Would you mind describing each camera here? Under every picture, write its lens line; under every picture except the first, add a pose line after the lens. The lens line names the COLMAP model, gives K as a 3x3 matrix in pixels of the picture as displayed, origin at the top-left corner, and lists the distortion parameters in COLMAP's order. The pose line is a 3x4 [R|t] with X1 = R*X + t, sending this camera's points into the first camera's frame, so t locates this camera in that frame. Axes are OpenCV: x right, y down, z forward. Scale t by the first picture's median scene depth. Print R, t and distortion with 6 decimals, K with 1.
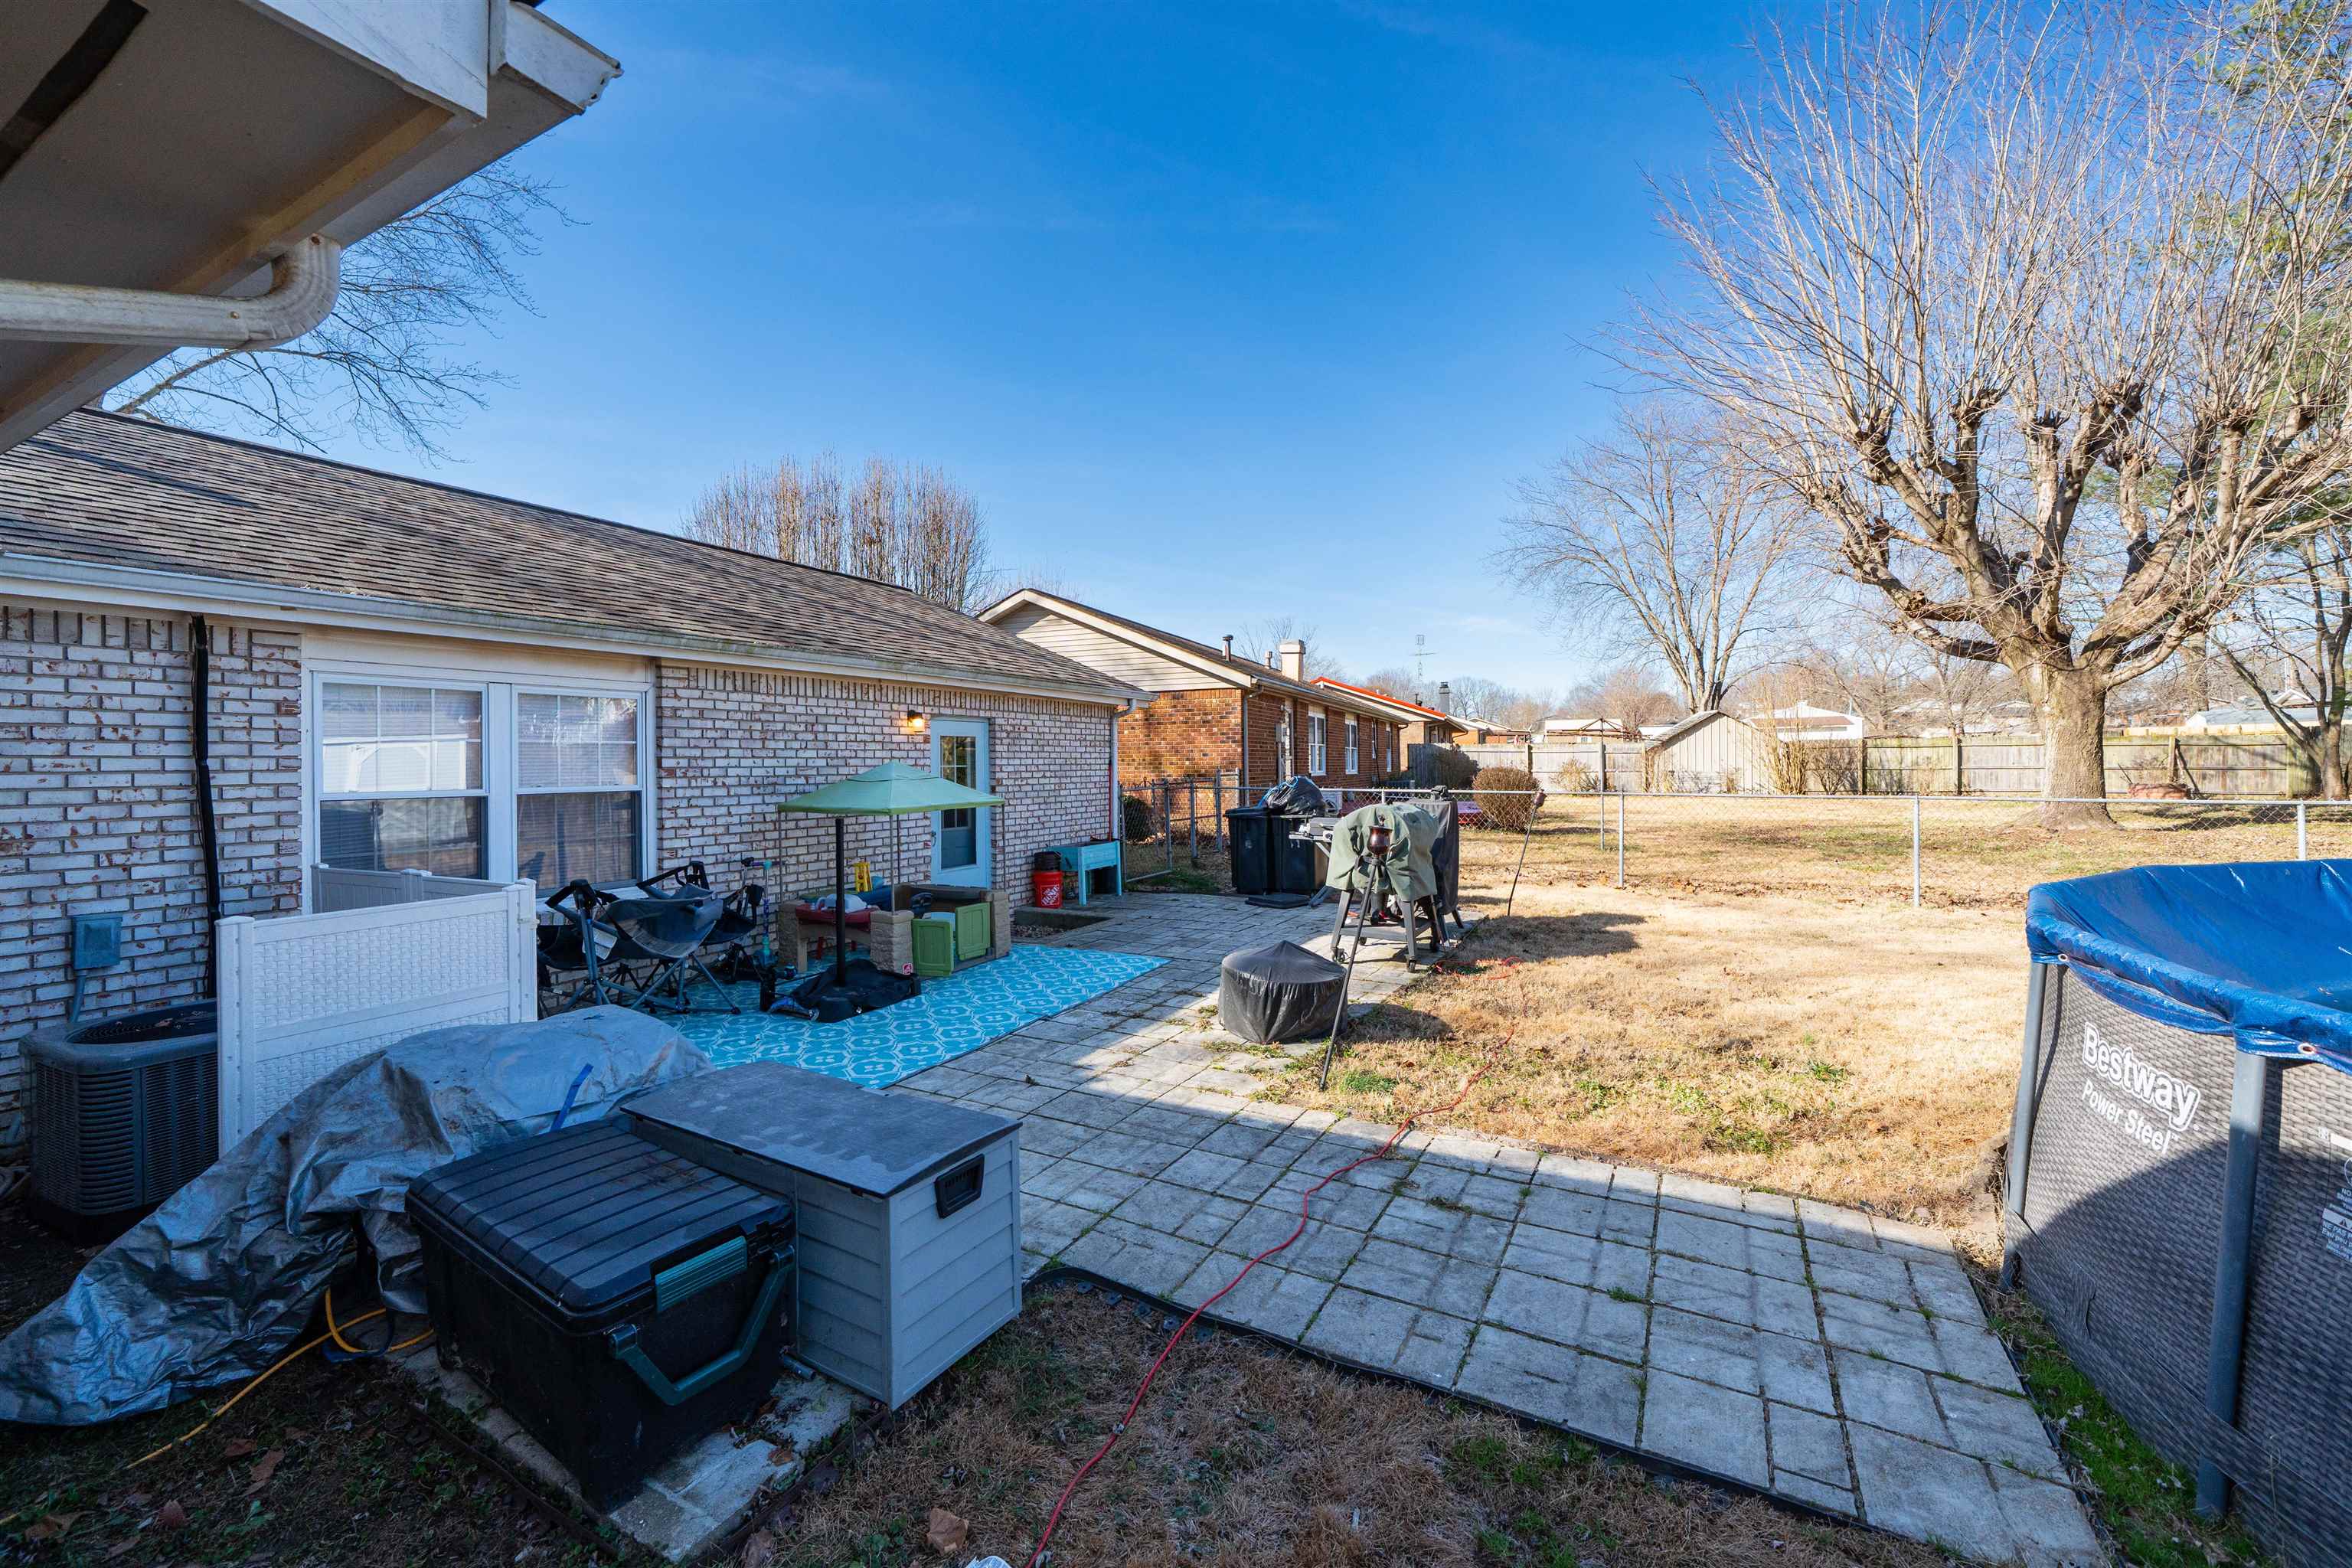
lens RADIAL K [[935.4, 0, 1181.1], [0, 935.4, 769.9], [0, 0, 1]] dist [0.000709, -0.000226]
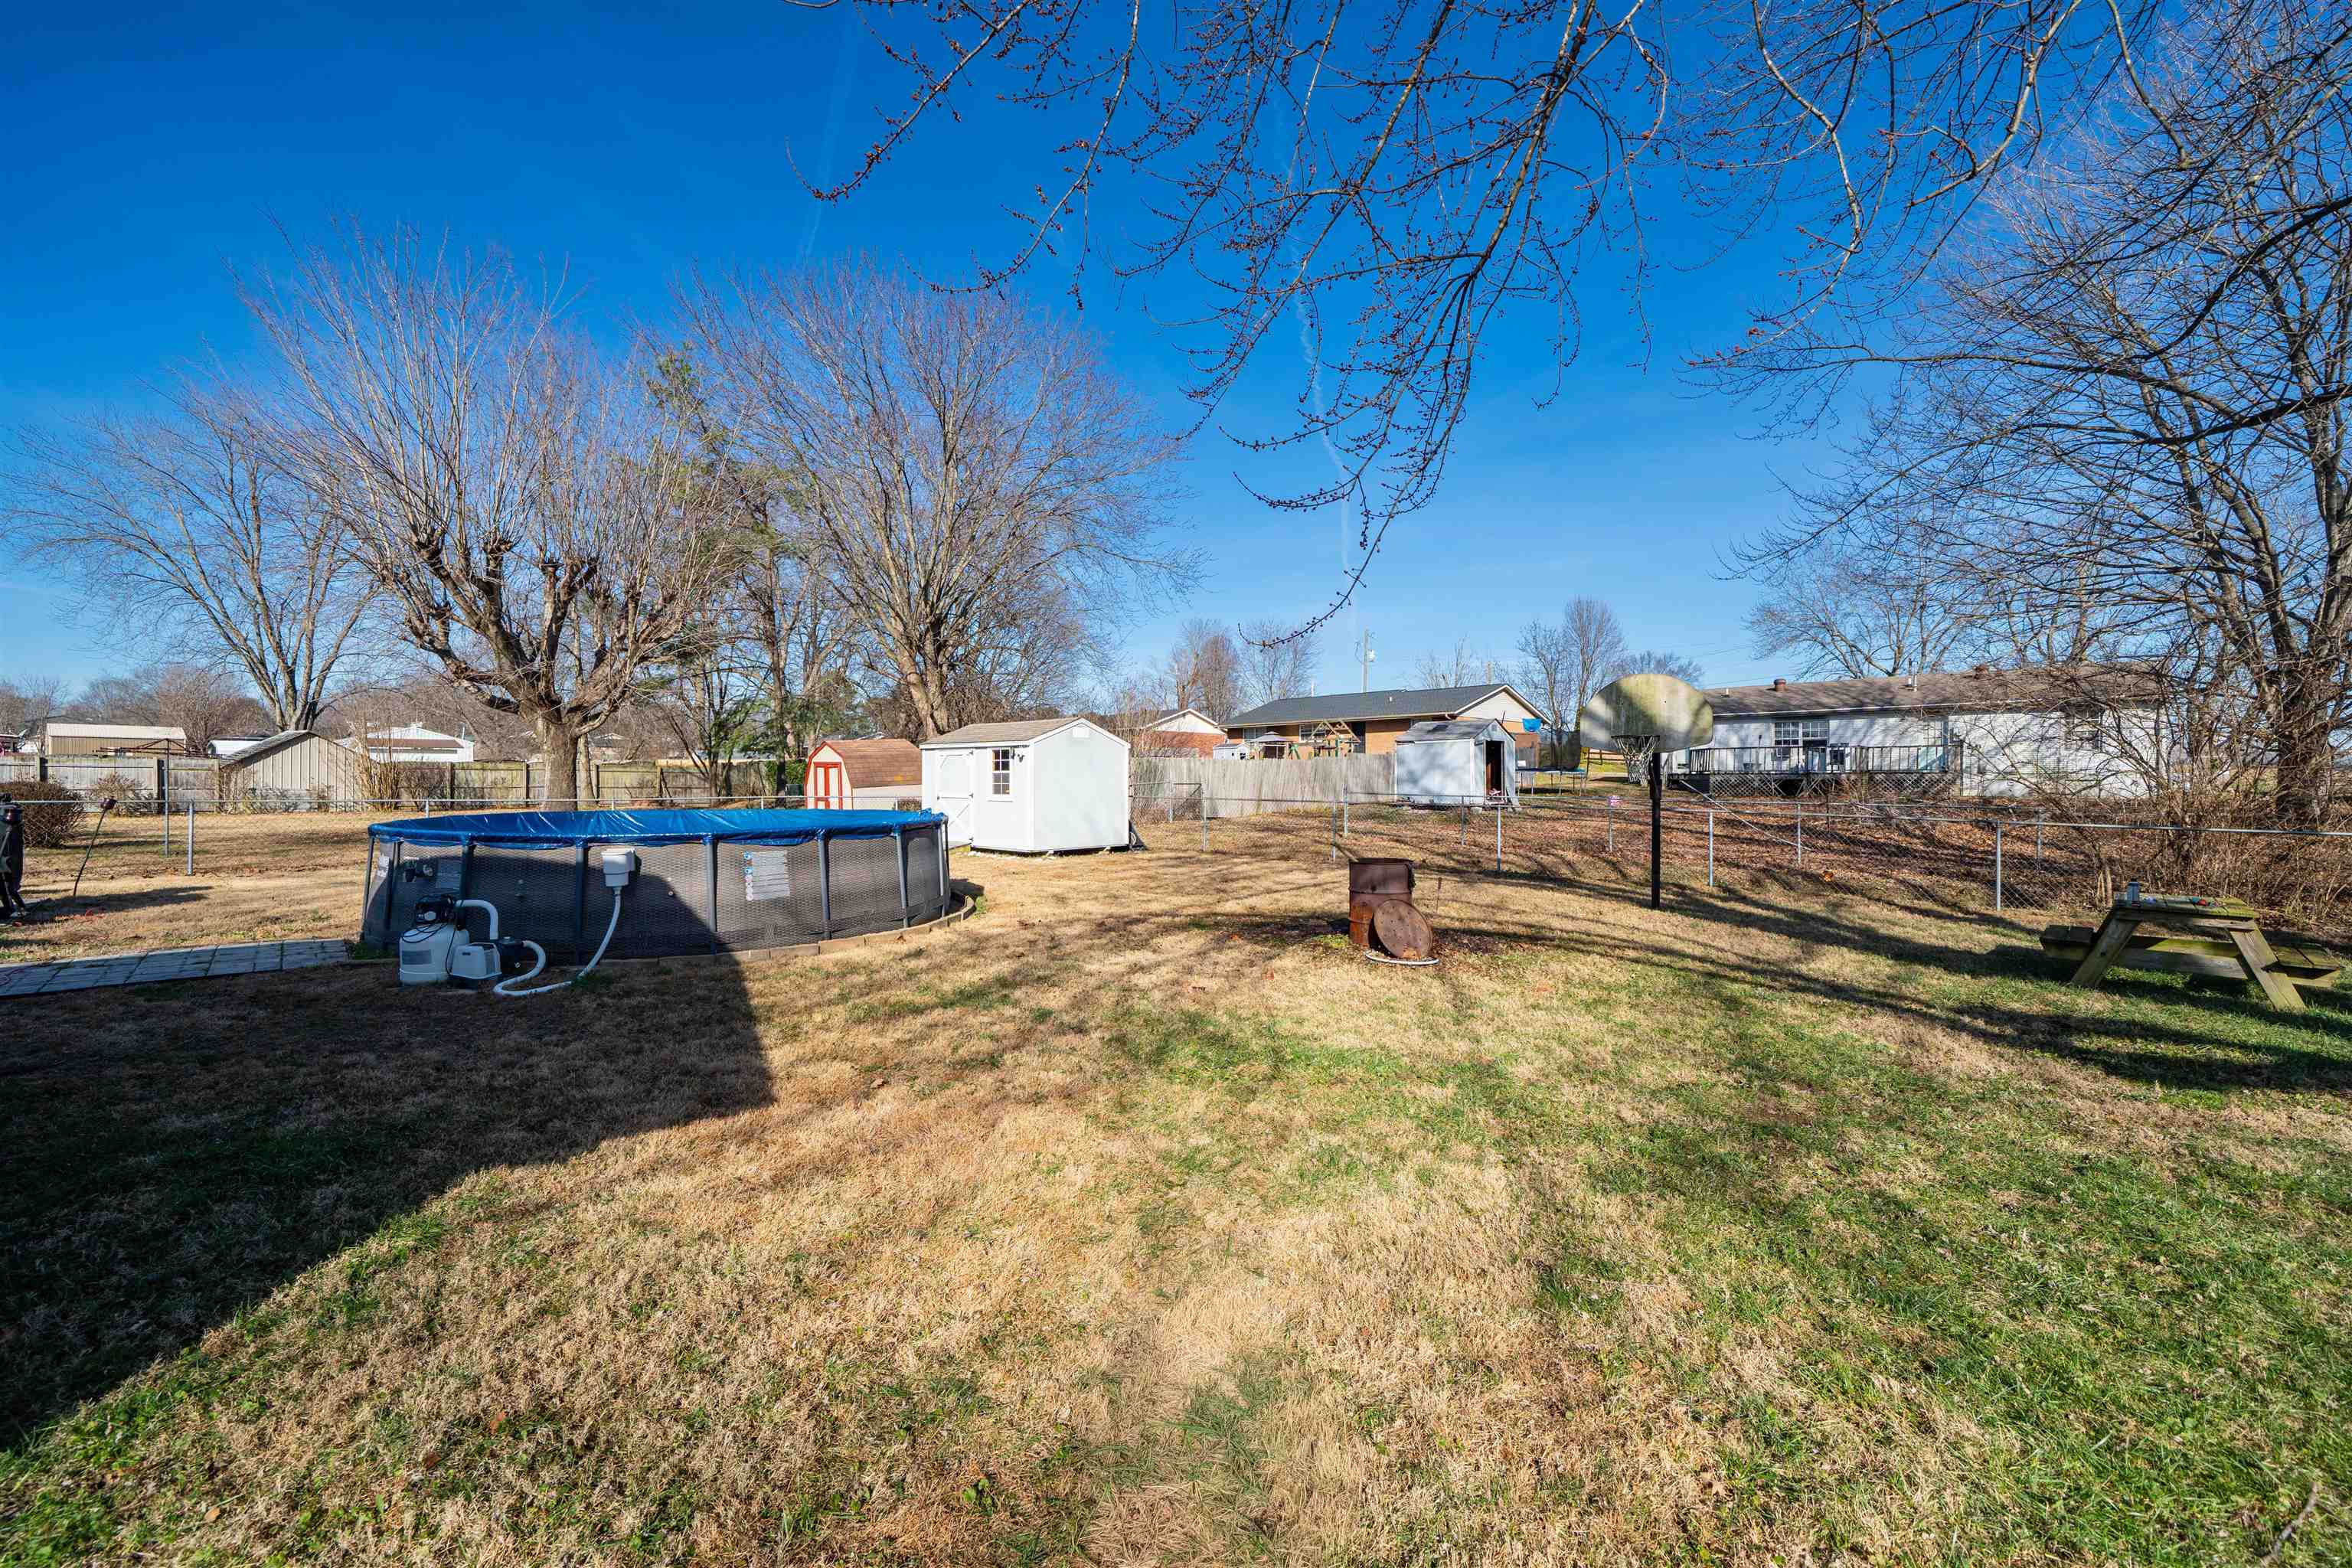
lens RADIAL K [[935.4, 0, 1180.4], [0, 935.4, 776.5], [0, 0, 1]] dist [0.000709, -0.000226]
pose [[0.307381, 0.013780, 0.951487, -0.126141], [0.001290, 0.999888, -0.014898, 0.004895], [-0.951586, 0.005807, 0.307329, -0.258193]]
